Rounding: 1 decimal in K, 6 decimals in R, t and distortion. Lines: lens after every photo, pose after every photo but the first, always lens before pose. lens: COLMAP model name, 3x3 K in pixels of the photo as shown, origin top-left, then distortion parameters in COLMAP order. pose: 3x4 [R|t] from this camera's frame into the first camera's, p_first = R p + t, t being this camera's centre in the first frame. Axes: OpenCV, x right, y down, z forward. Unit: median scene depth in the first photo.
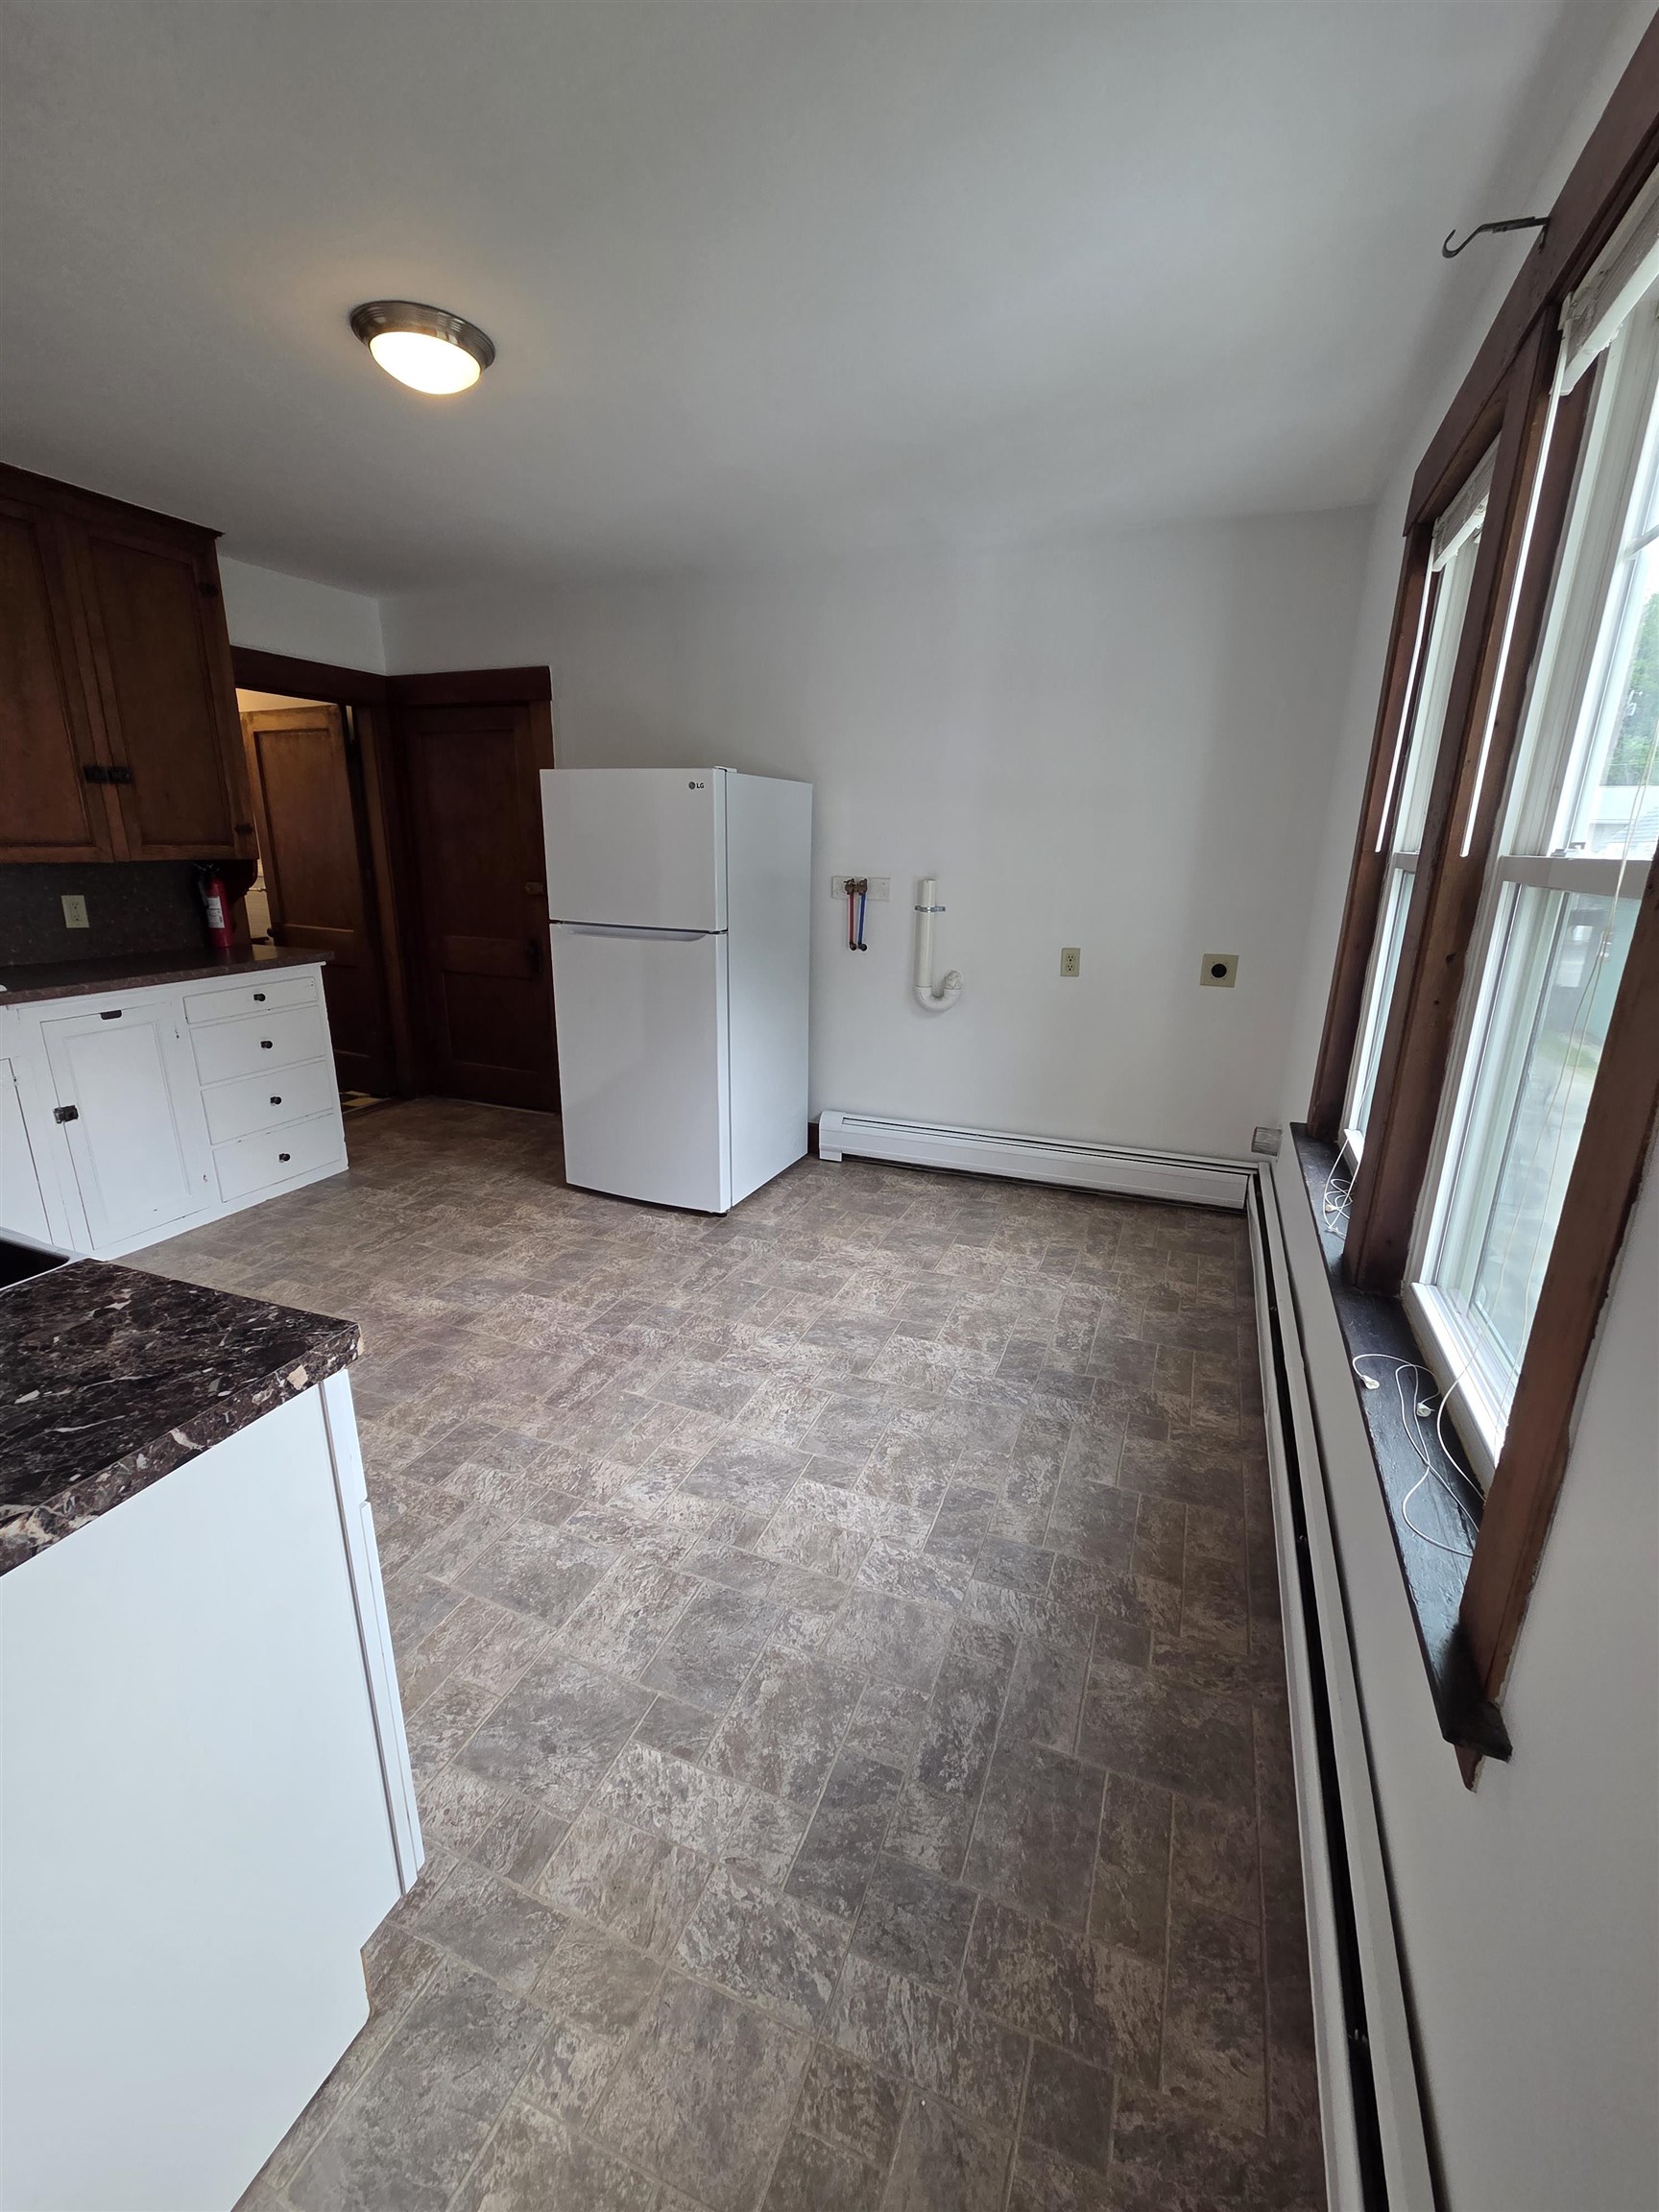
lens RADIAL K [[895.8, 0, 823.5], [0, 895.8, 1100.9], [0, 0, 1]] dist [0.002914, -0.000107]
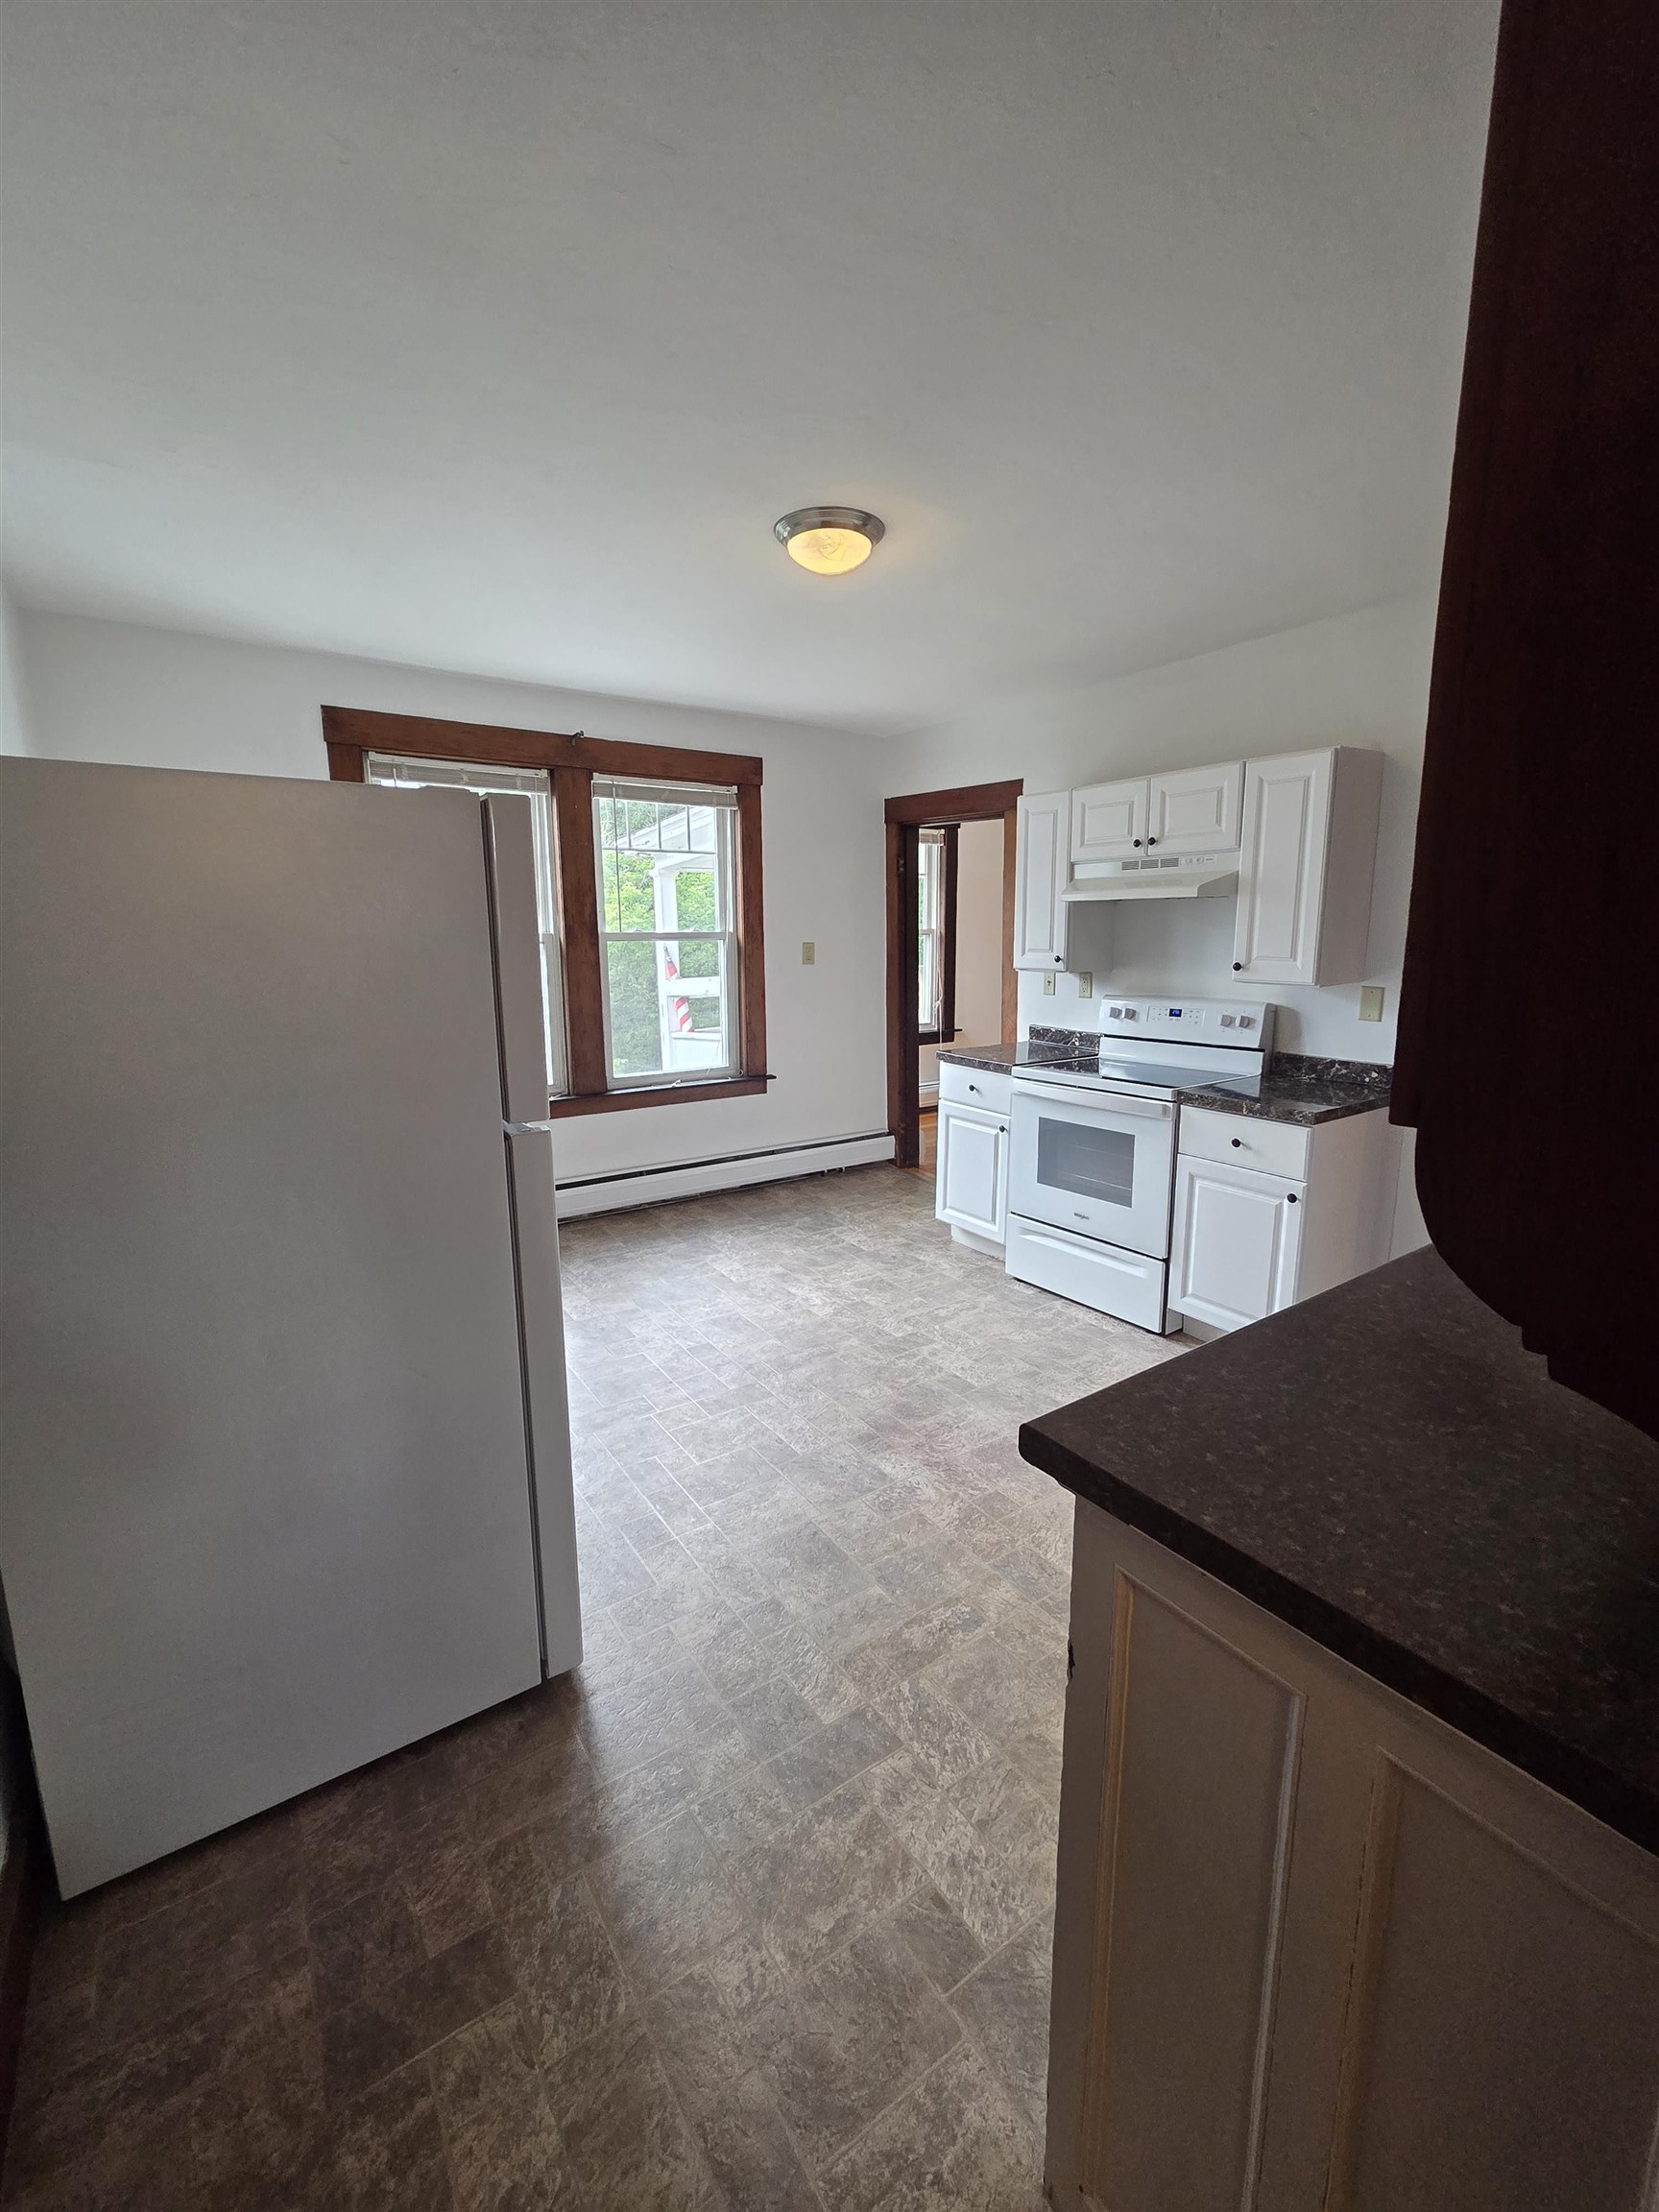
lens RADIAL K [[1031.0, 0, 829.5], [0, 1031.0, 1106.0], [0, 0, 1]] dist [0.139741, -0.000254]
pose [[-0.843570, -0.110875, 0.525449, -1.220461], [0.139646, 0.899504, 0.413995, -0.721549], [-0.518545, 0.422610, -0.743311, 2.270864]]
